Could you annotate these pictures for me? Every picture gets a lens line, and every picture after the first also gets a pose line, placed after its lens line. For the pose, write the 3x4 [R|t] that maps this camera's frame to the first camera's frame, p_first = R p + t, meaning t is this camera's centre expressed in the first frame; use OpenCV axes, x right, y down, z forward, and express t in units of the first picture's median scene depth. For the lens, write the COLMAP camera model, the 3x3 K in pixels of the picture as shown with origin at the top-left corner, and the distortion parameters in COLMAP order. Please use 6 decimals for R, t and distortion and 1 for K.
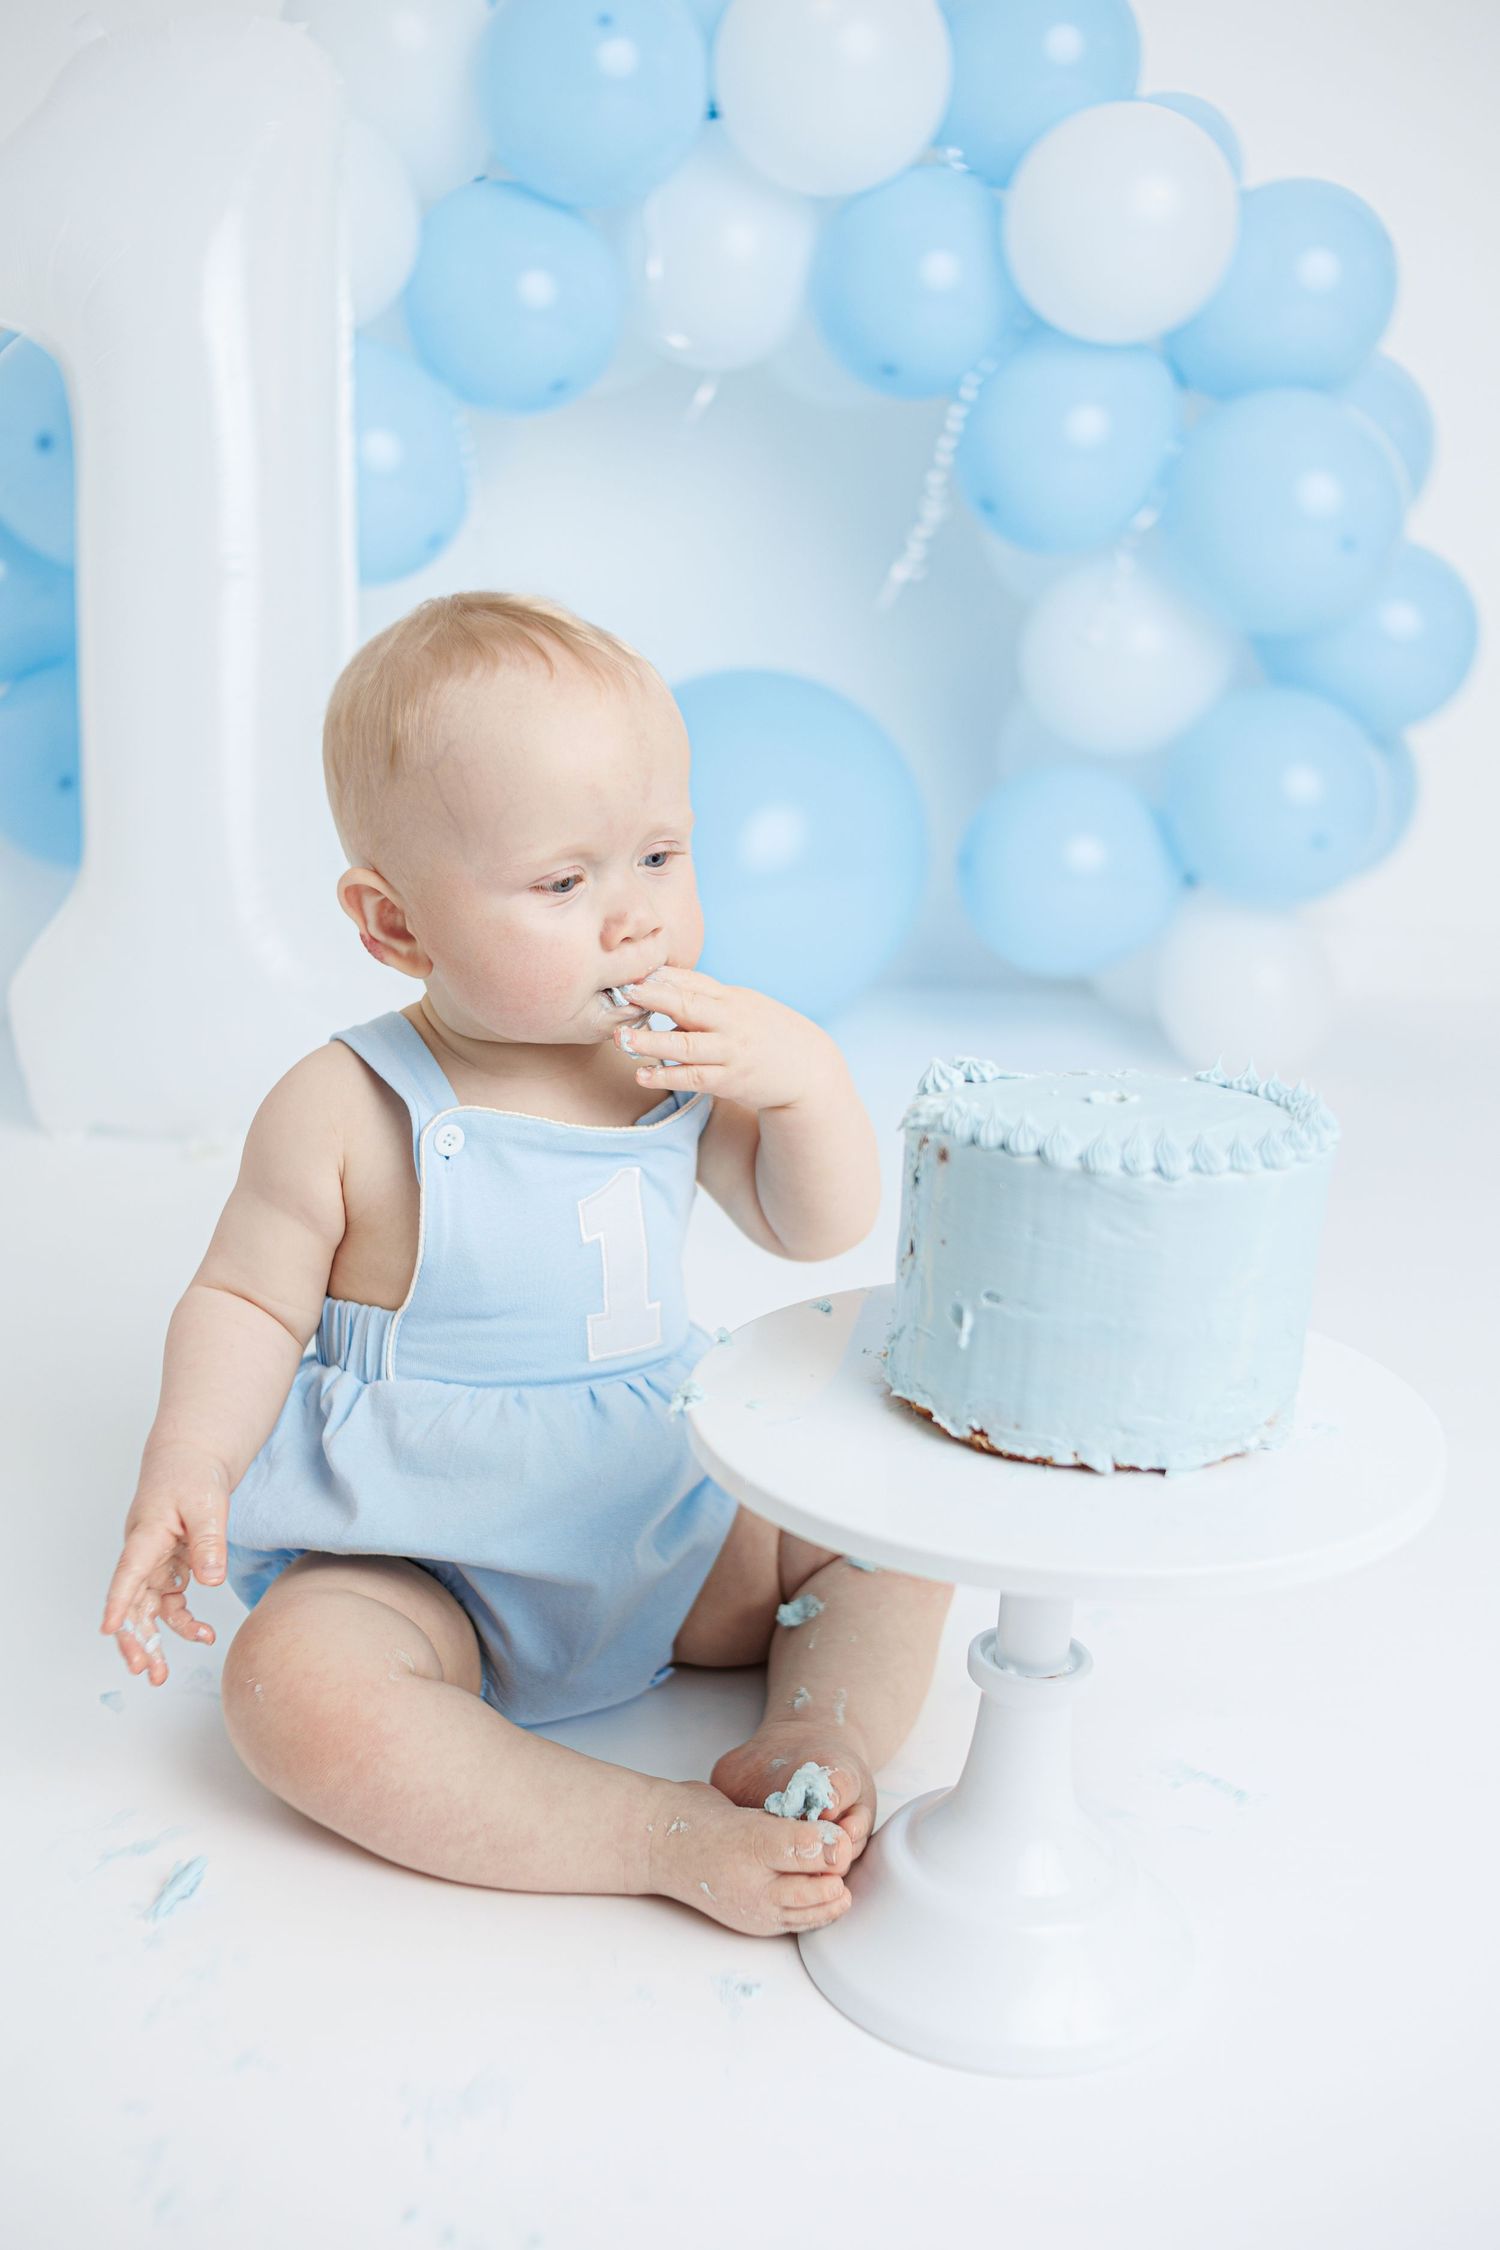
lens RADIAL K [[2527.1, 0, 769.0], [0, 2527.1, 1115.9], [0, 0, 1]] dist [-0.062289, 0.000000]
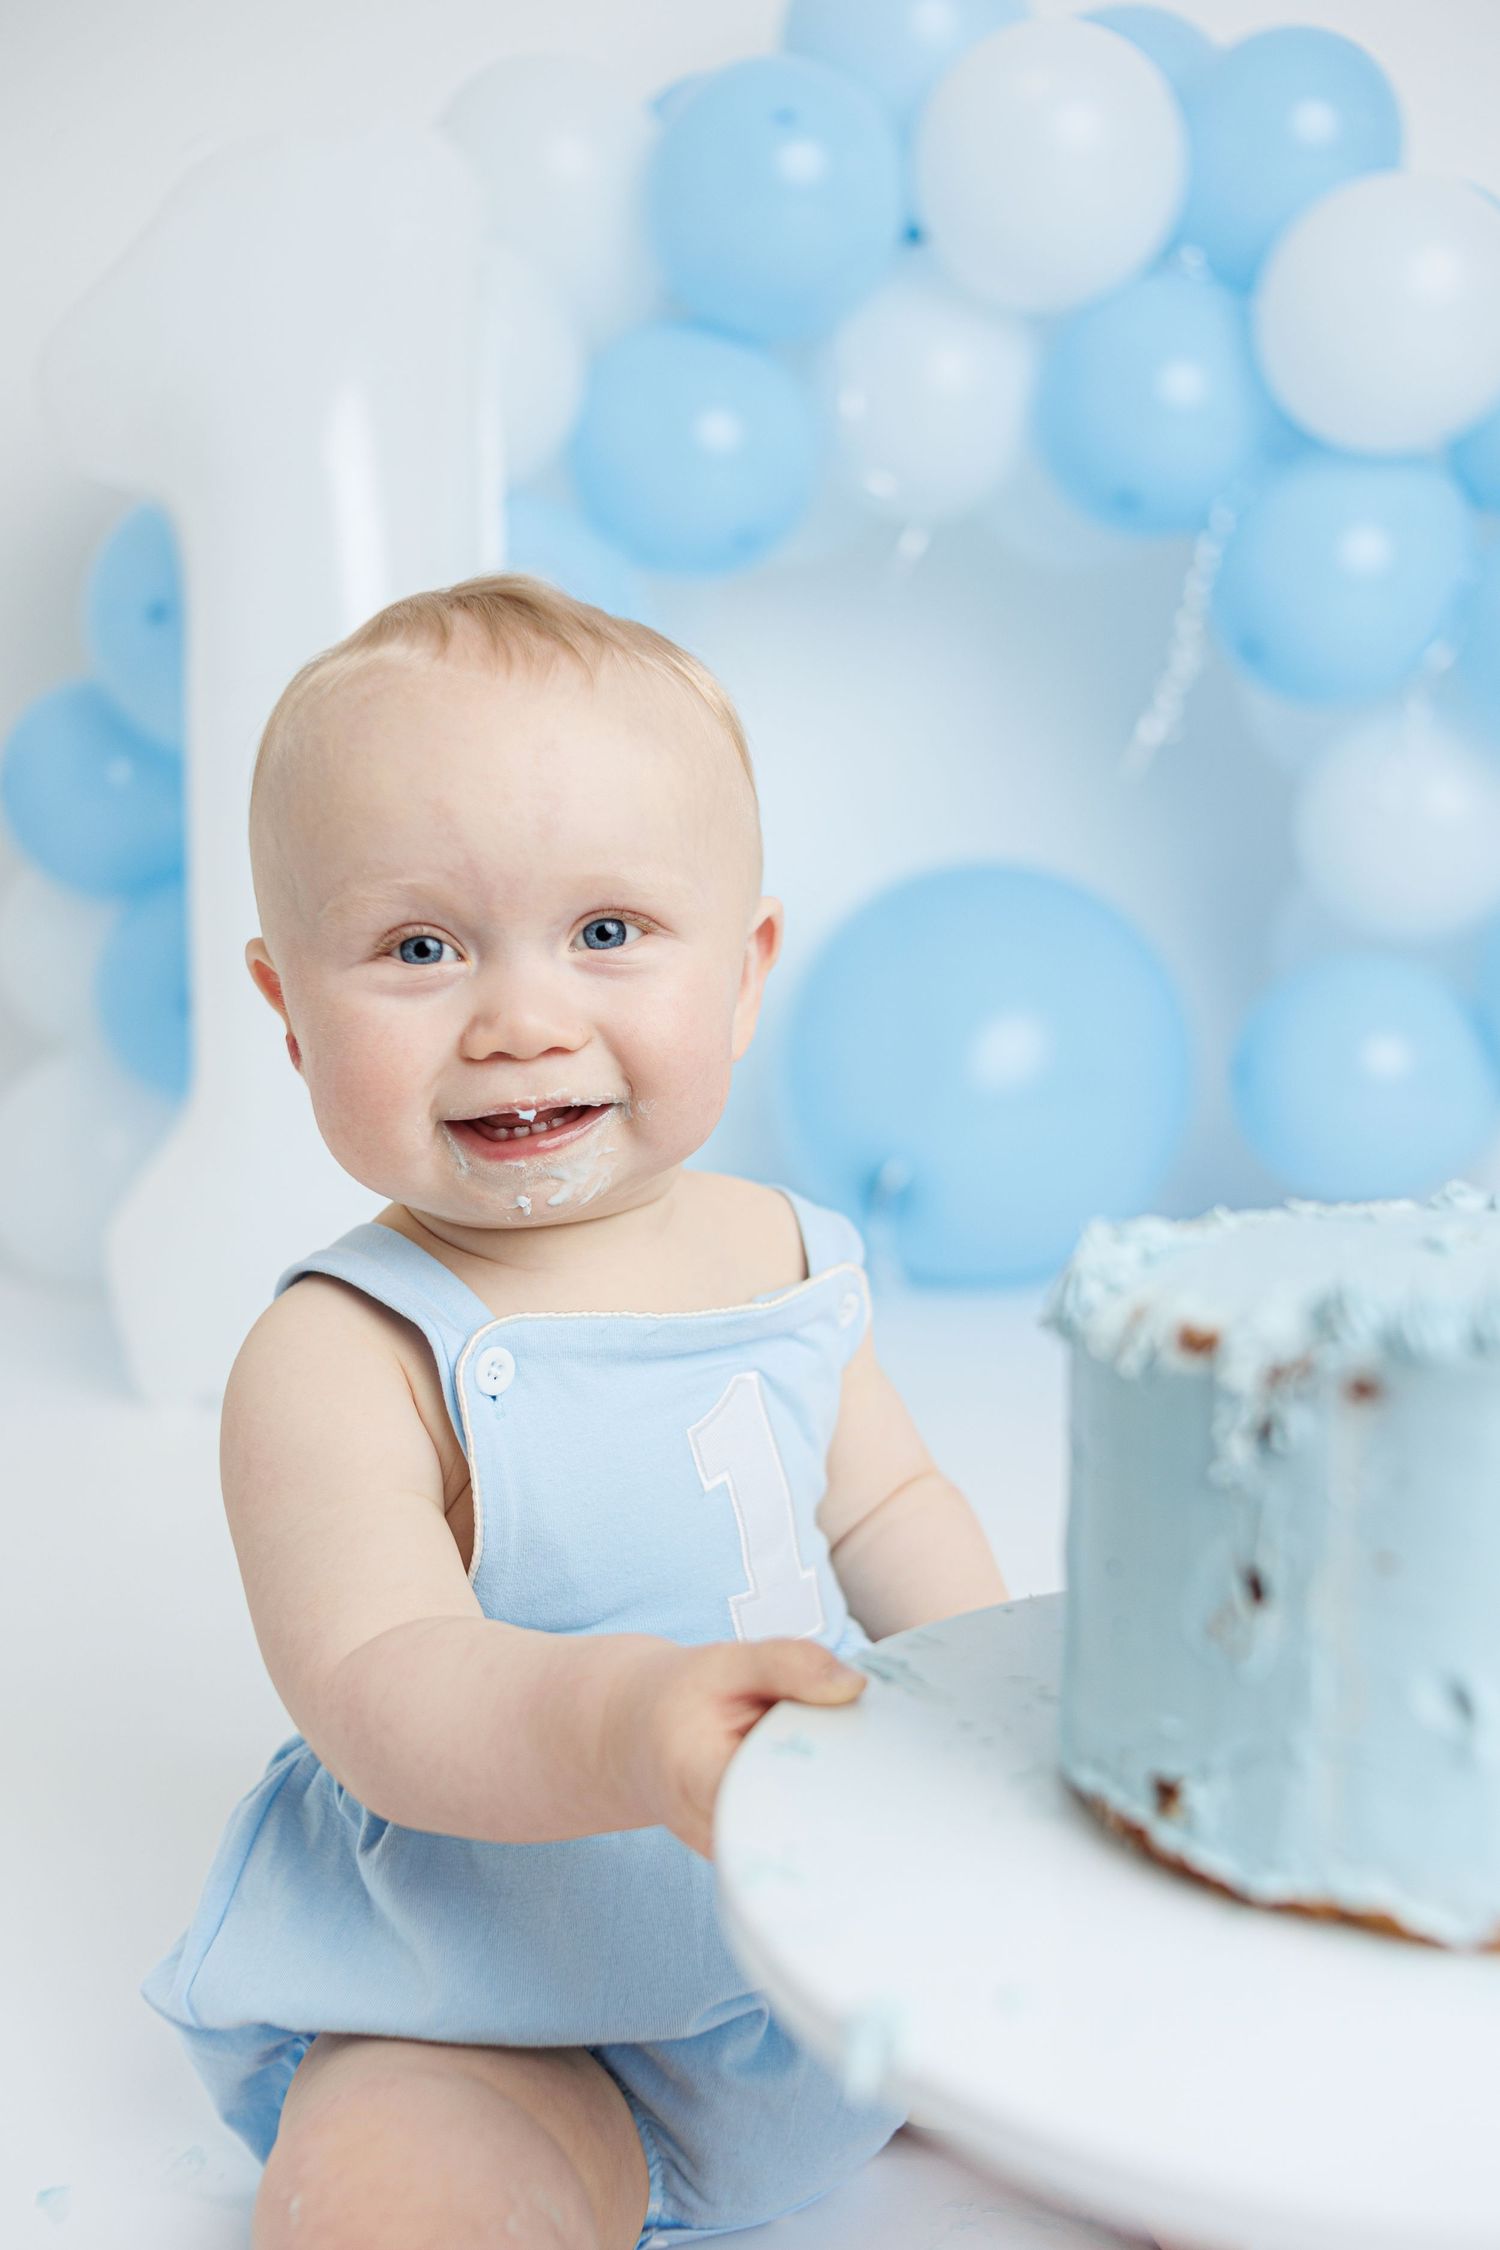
lens RADIAL K [[2527.1, 0, 737.6], [0, 2527.1, 1119.7], [0, 0, 1]] dist [-0.062289, 0.000000]
pose [[0.993182, -0.033080, -0.111782, 0.004374], [0.019843, 0.992872, -0.117524, 0.011958], [0.114873, 0.114504, 0.986759, 0.159045]]
